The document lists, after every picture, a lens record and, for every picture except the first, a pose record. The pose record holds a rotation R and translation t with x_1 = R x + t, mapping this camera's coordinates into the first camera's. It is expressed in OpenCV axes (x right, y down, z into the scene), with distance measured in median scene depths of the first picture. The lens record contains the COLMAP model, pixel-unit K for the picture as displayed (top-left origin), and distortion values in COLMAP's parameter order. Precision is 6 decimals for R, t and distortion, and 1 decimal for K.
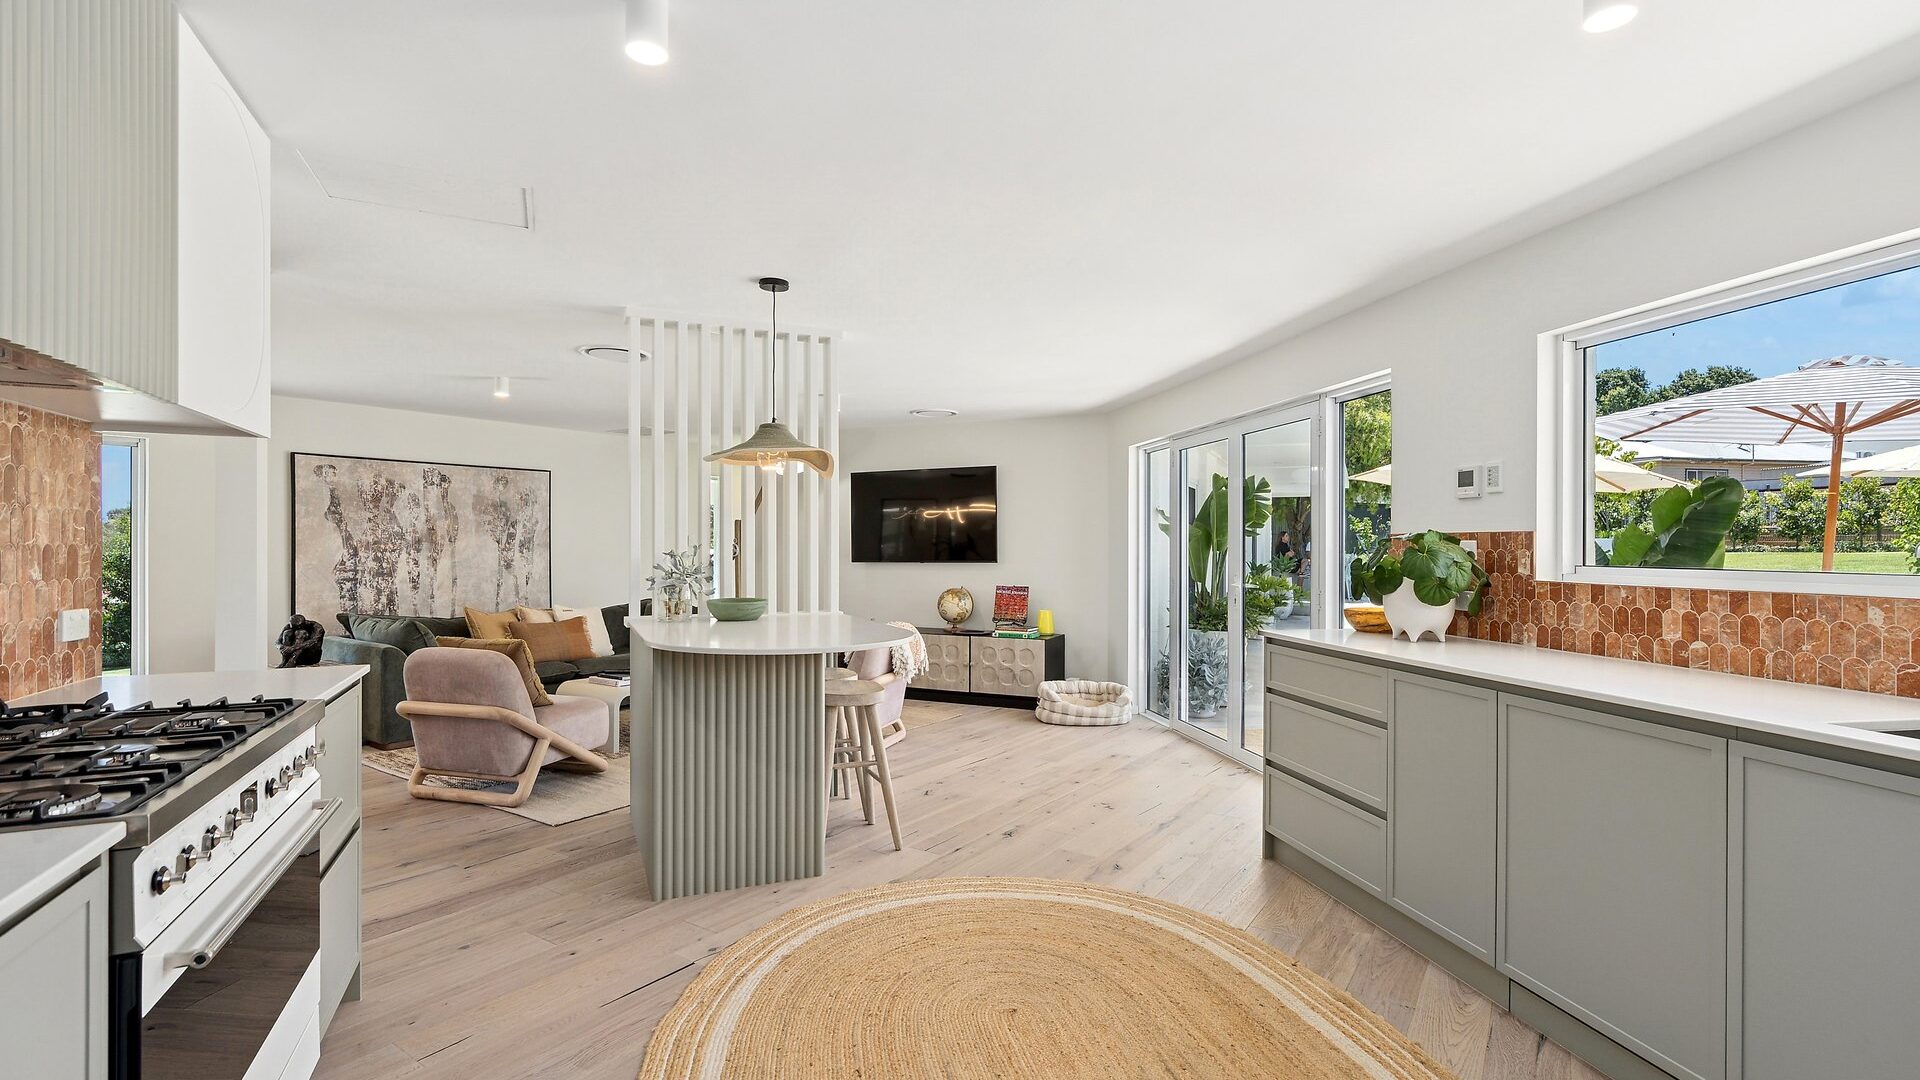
lens RADIAL K [[870.2, 0, 963.1], [0, 870.2, 539.1], [0, 0, 1]] dist [-0.011182, 0.006634]
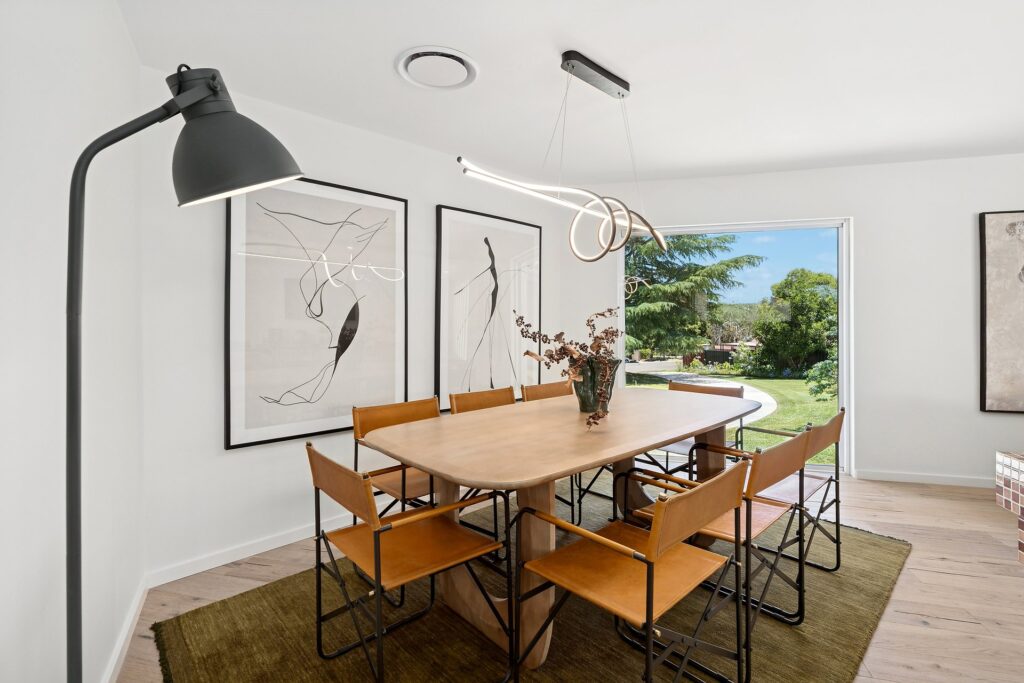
lens RADIAL K [[460.2, 0, 513.0], [0, 460.2, 339.0], [0, 0, 1]] dist [-0.003204, 0.000025]
pose [[0.331014, 0.039734, -0.942789, -0.443343], [0.009655, 0.998918, 0.045489, 0.010637], [0.943576, -0.024160, 0.330272, 0.326167]]
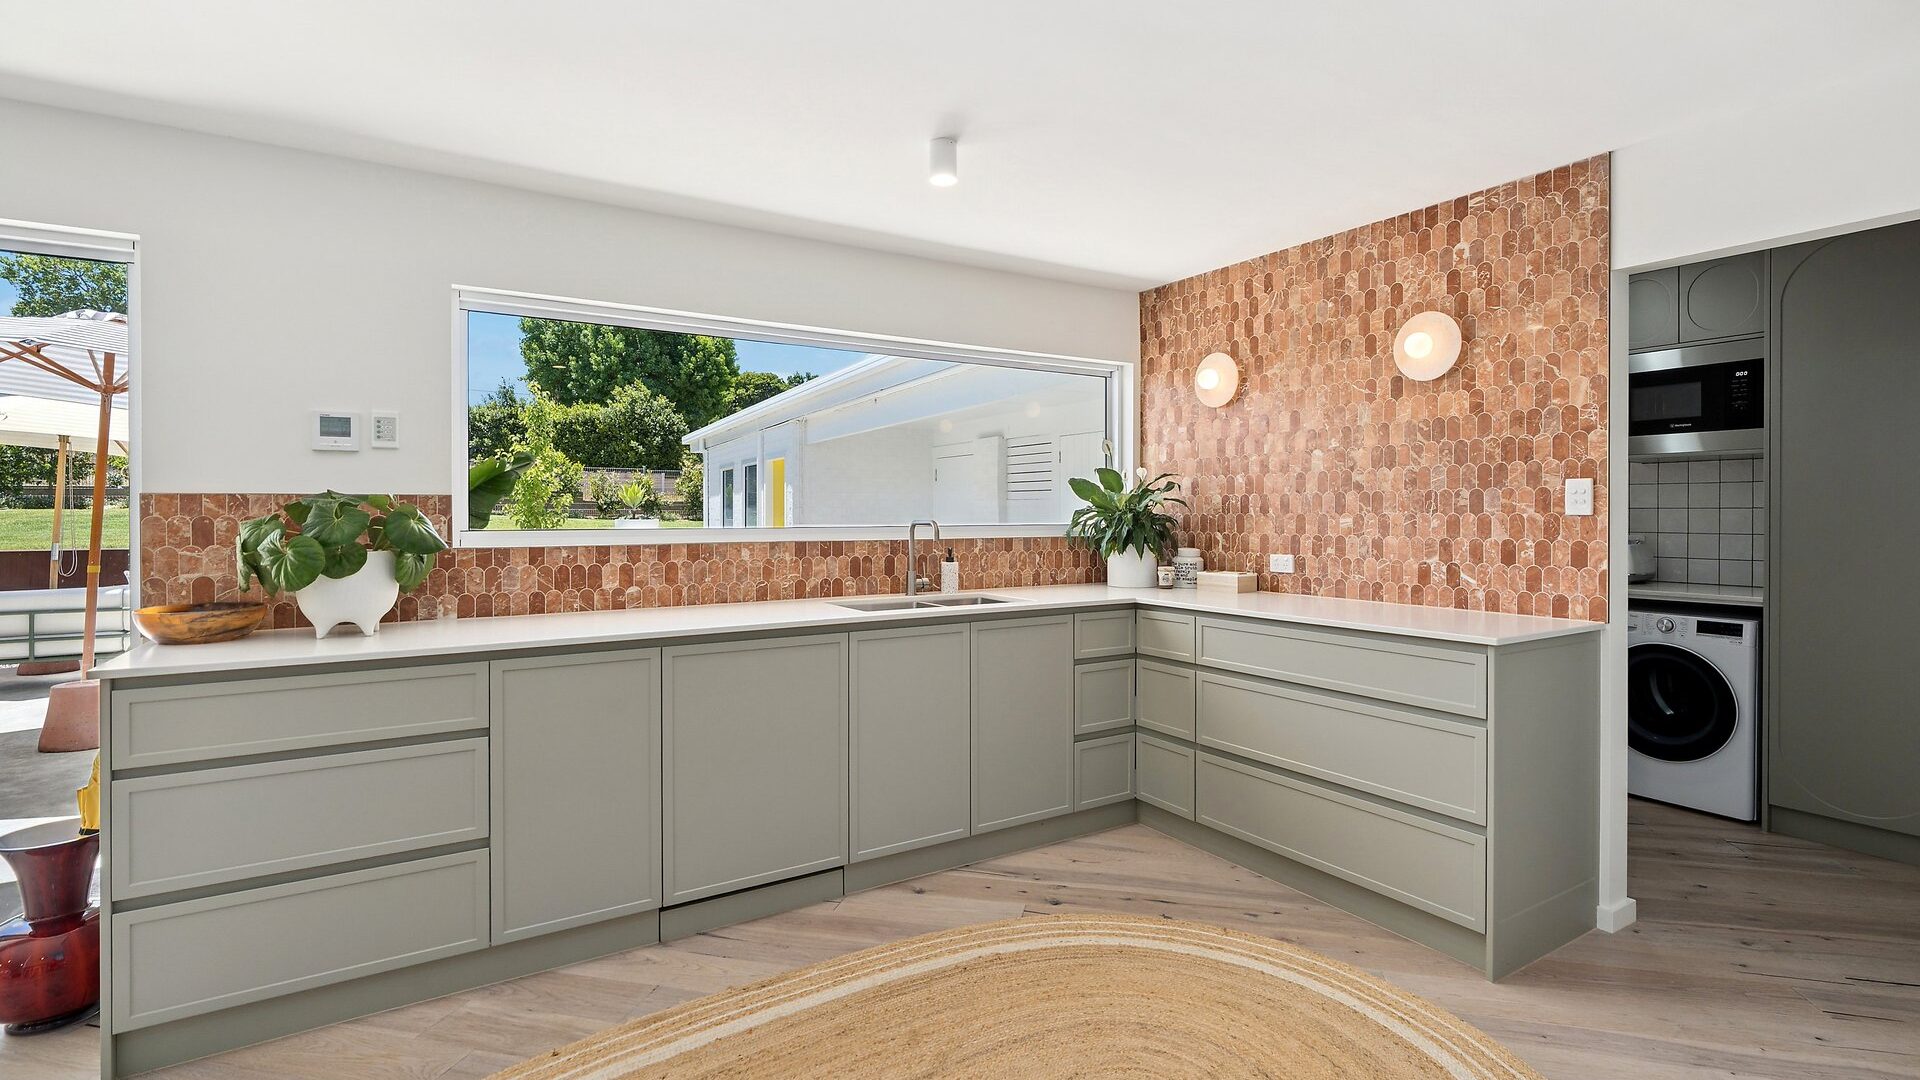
lens RADIAL K [[882.3, 0, 961.2], [0, 882.3, 508.0], [0, 0, 1]] dist [-0.005098, 0.000199]
pose [[-0.360227, -0.000566, 0.932865, -0.187066], [-0.007864, 0.999966, -0.002430, 0.001323], [-0.932832, -0.008211, -0.360219, 0.370443]]
